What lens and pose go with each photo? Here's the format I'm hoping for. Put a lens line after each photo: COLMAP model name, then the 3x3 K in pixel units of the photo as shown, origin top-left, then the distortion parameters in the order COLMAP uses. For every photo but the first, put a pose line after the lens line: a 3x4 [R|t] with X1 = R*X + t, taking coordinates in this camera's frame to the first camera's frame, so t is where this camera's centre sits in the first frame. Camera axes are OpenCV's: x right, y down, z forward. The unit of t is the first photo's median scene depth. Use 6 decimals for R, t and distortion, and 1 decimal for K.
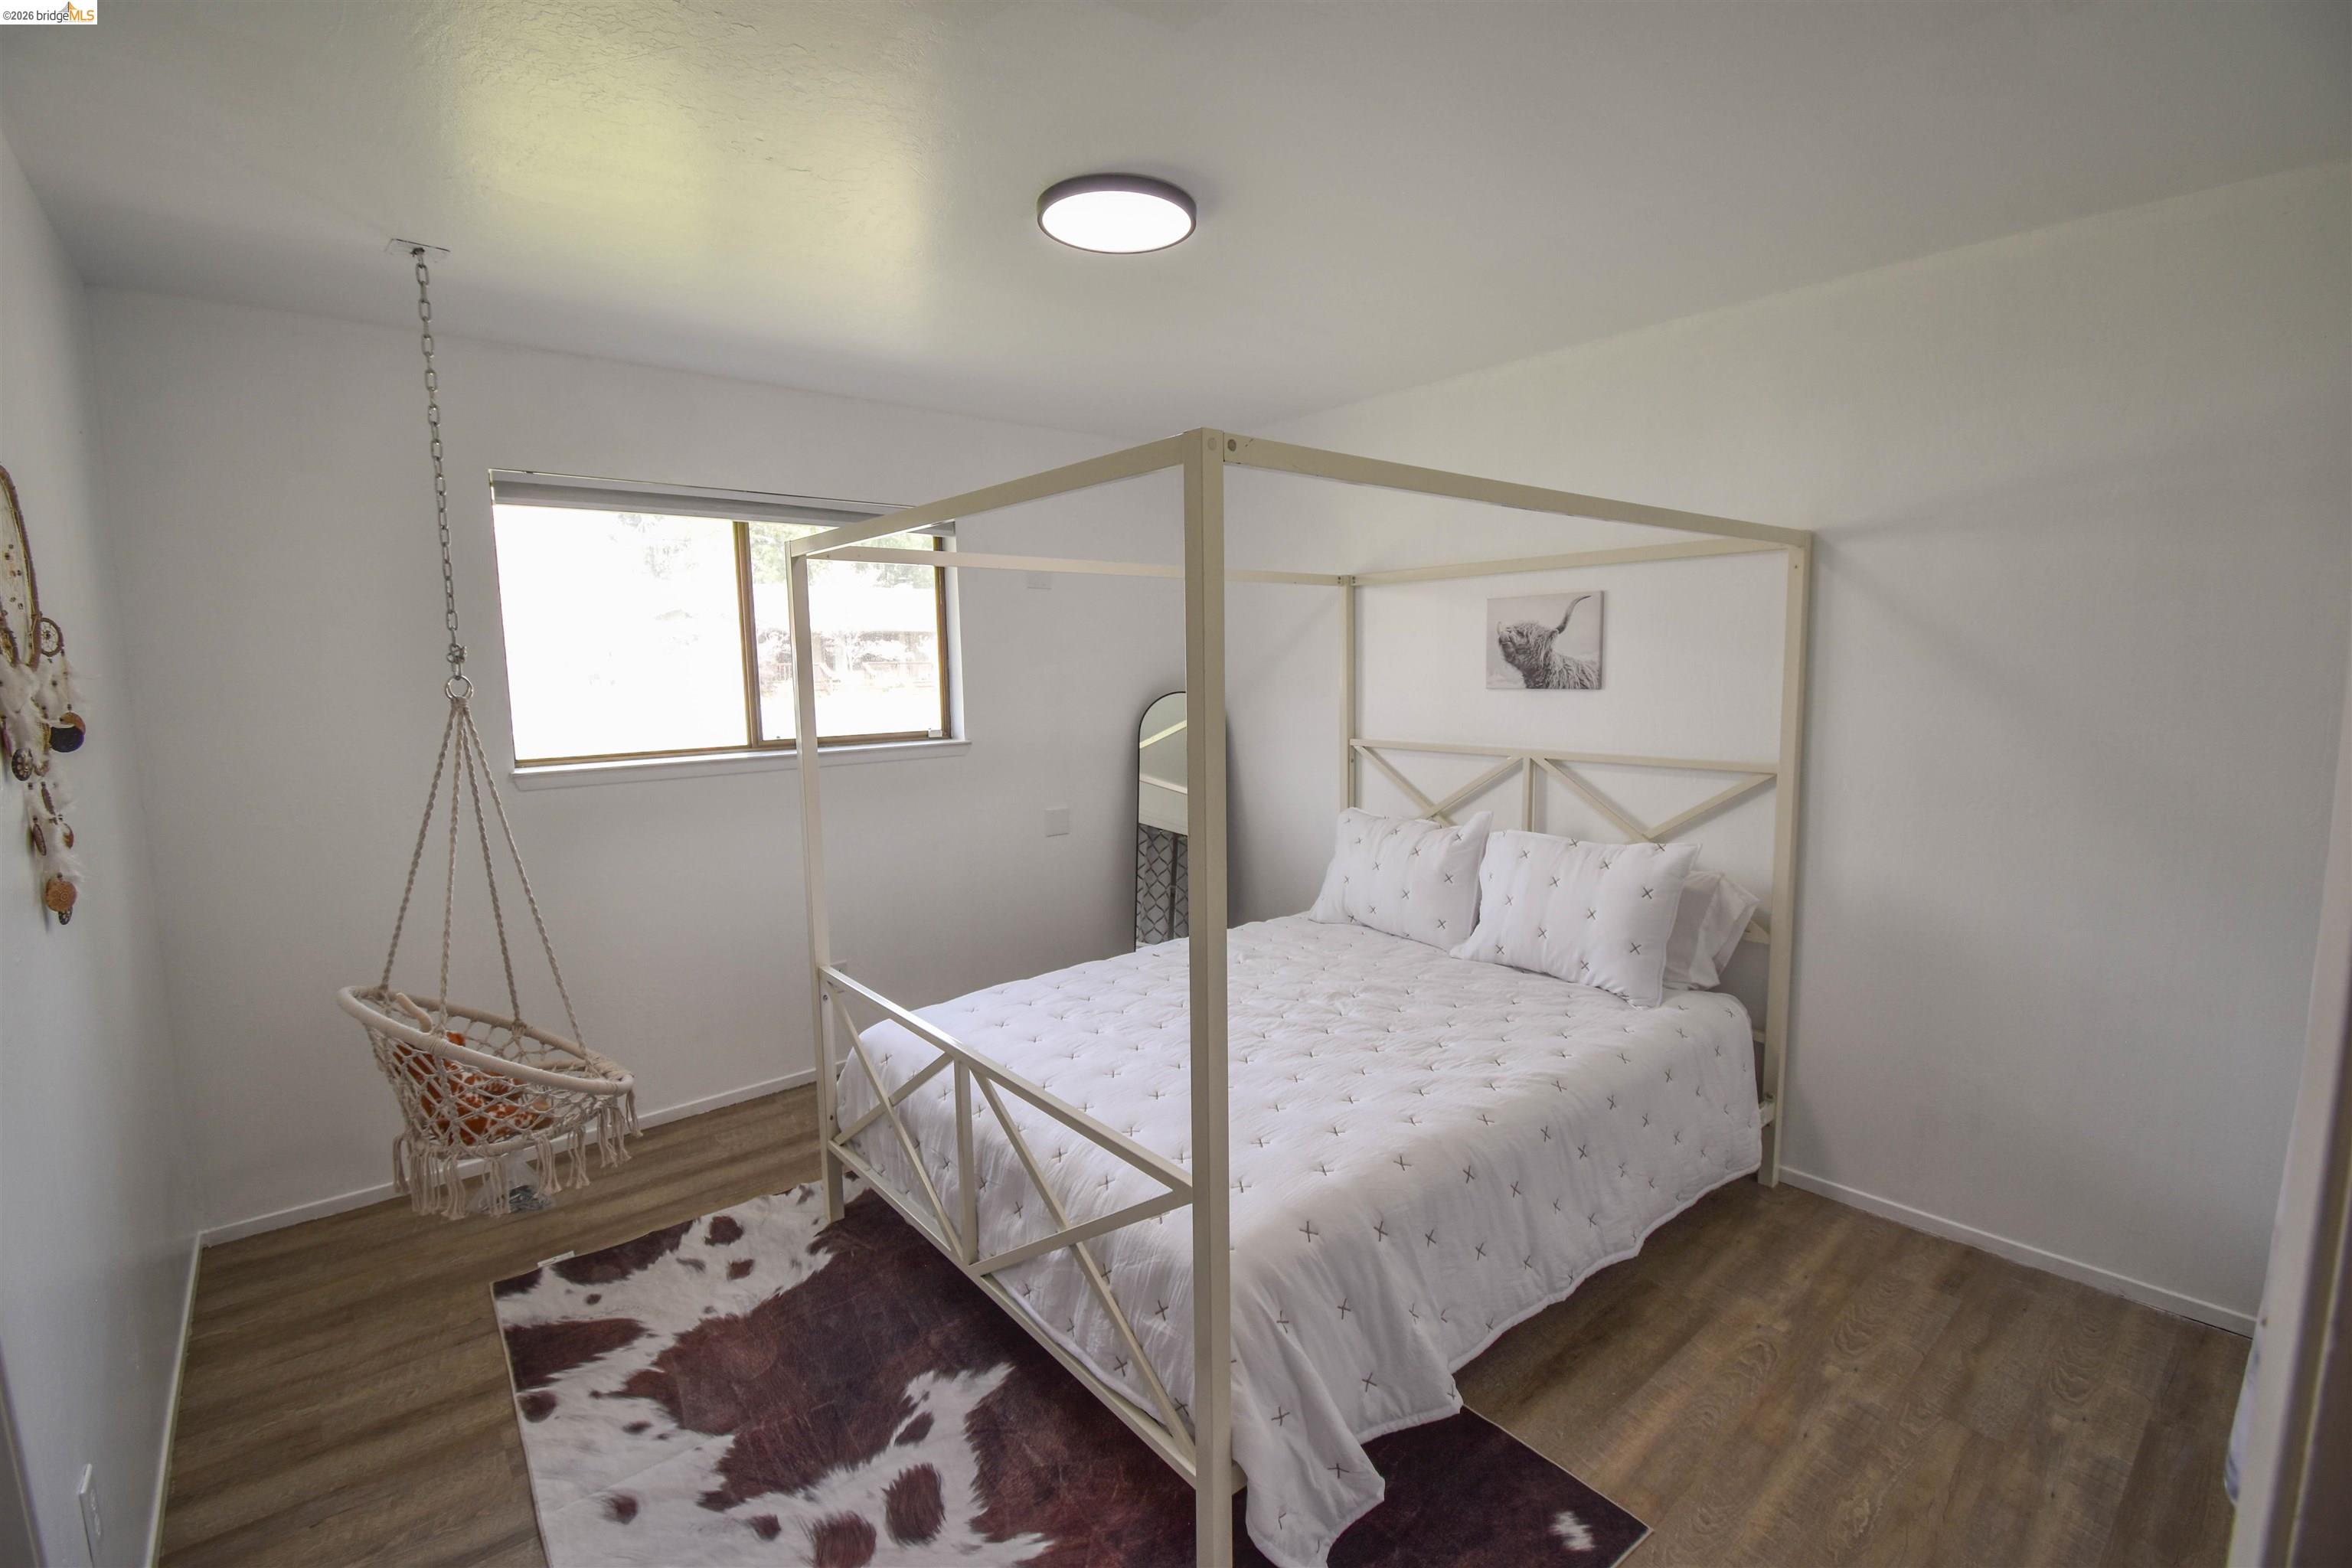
lens RADIAL K [[1024.9, 0, 1179.8], [0, 1024.9, 777.5], [0, 0, 1]] dist [0.018423, -0.025079]
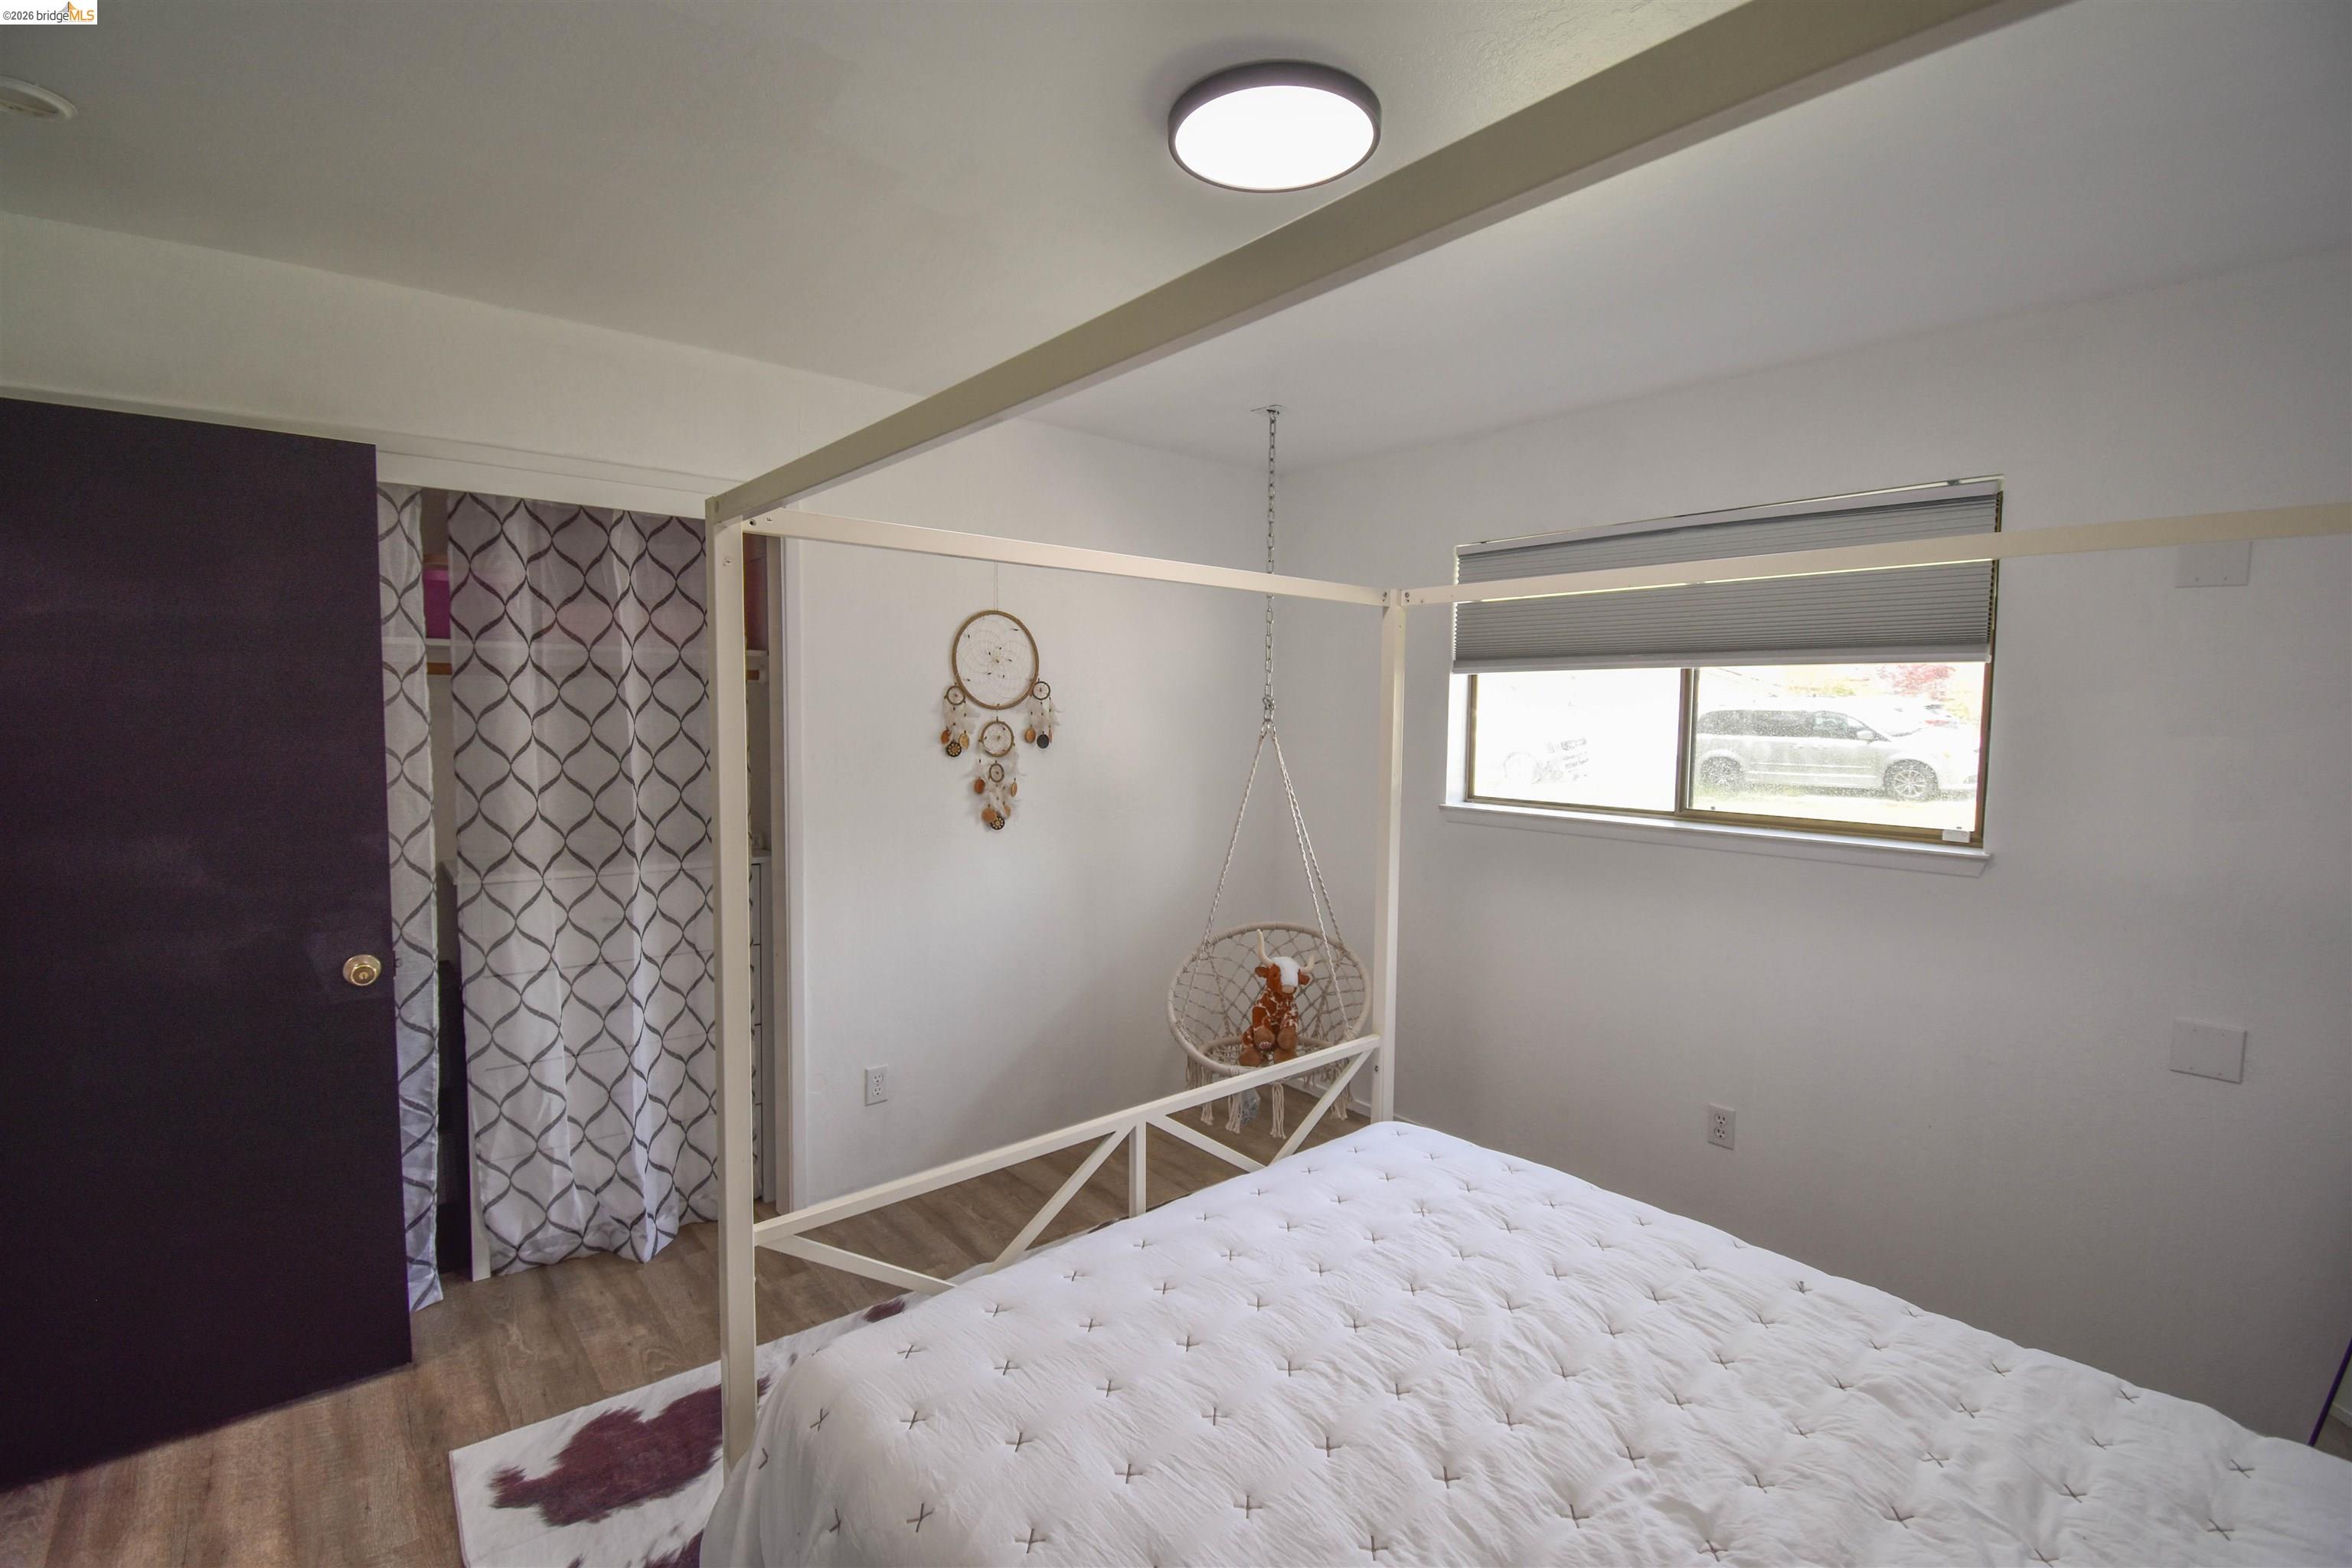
lens RADIAL K [[1024.9, 0, 1179.8], [0, 1024.9, 777.5], [0, 0, 1]] dist [0.018423, -0.025079]
pose [[0.004010, 0.075732, -0.997120, 0.547911], [-0.128032, 0.988961, 0.074598, -0.091830], [0.991762, 0.127364, 0.013662, 0.745672]]
